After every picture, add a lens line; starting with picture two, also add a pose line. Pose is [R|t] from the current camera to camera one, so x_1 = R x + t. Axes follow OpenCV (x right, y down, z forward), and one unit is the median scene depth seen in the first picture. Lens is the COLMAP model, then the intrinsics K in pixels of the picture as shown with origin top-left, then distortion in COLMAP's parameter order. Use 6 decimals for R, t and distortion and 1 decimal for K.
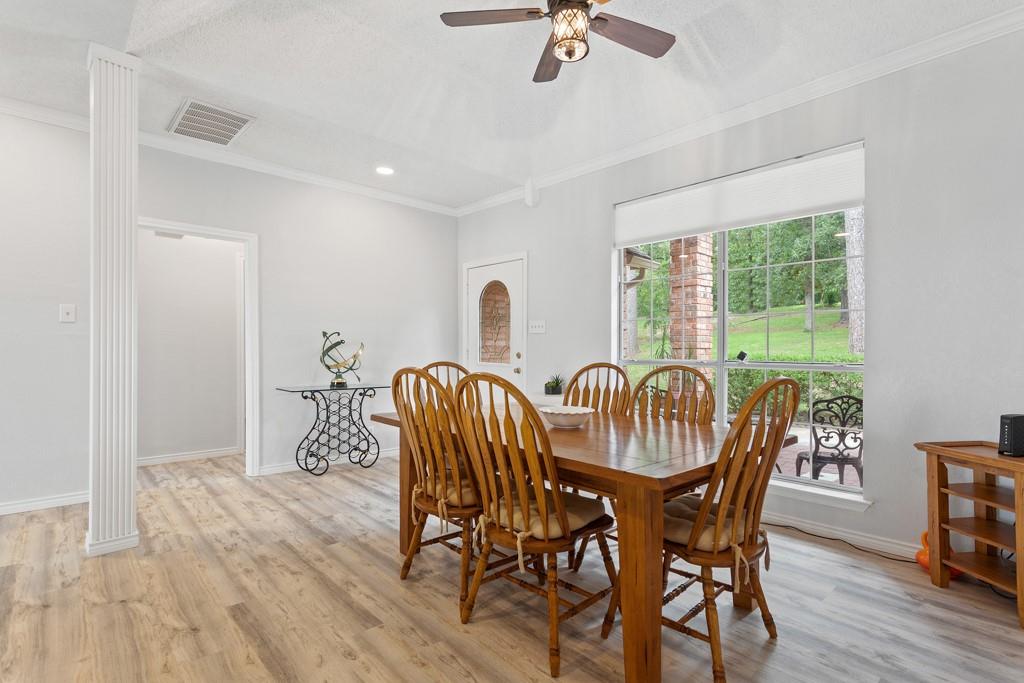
lens RADIAL K [[483.1, 0, 515.7], [0, 483.1, 345.9], [0, 0, 1]] dist [0.000535, 0.000267]
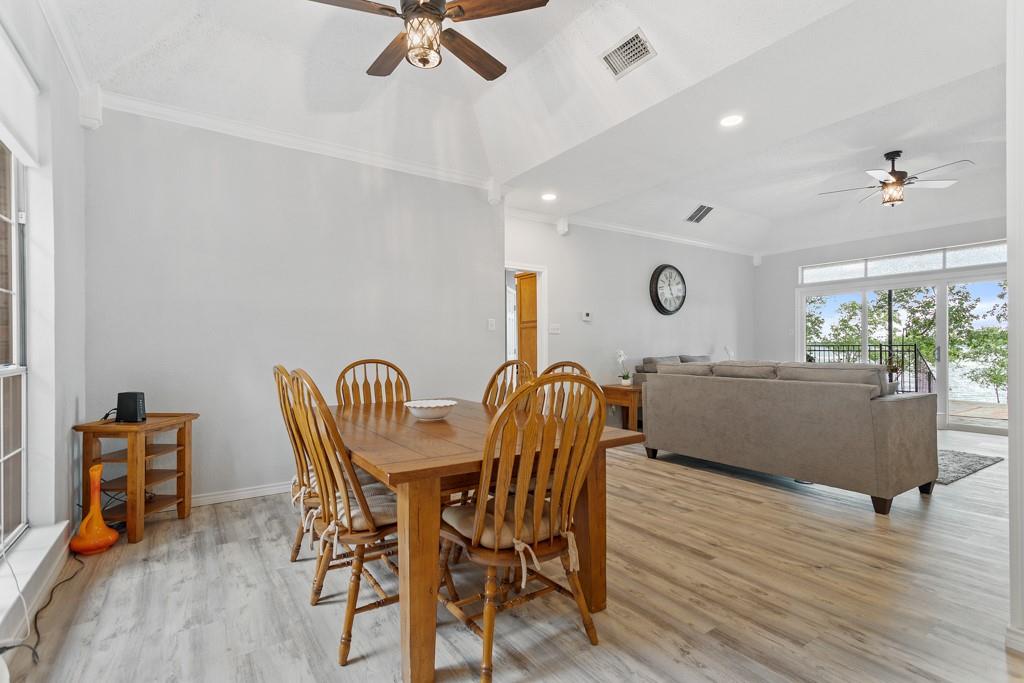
lens RADIAL K [[483.1, 0, 515.7], [0, 483.1, 345.9], [0, 0, 1]] dist [0.000535, 0.000267]
pose [[-0.990278, -0.004109, 0.139042, -0.222963], [-0.003890, 0.999991, 0.001849, -0.001141], [-0.139048, 0.001290, -0.990285, 1.990193]]
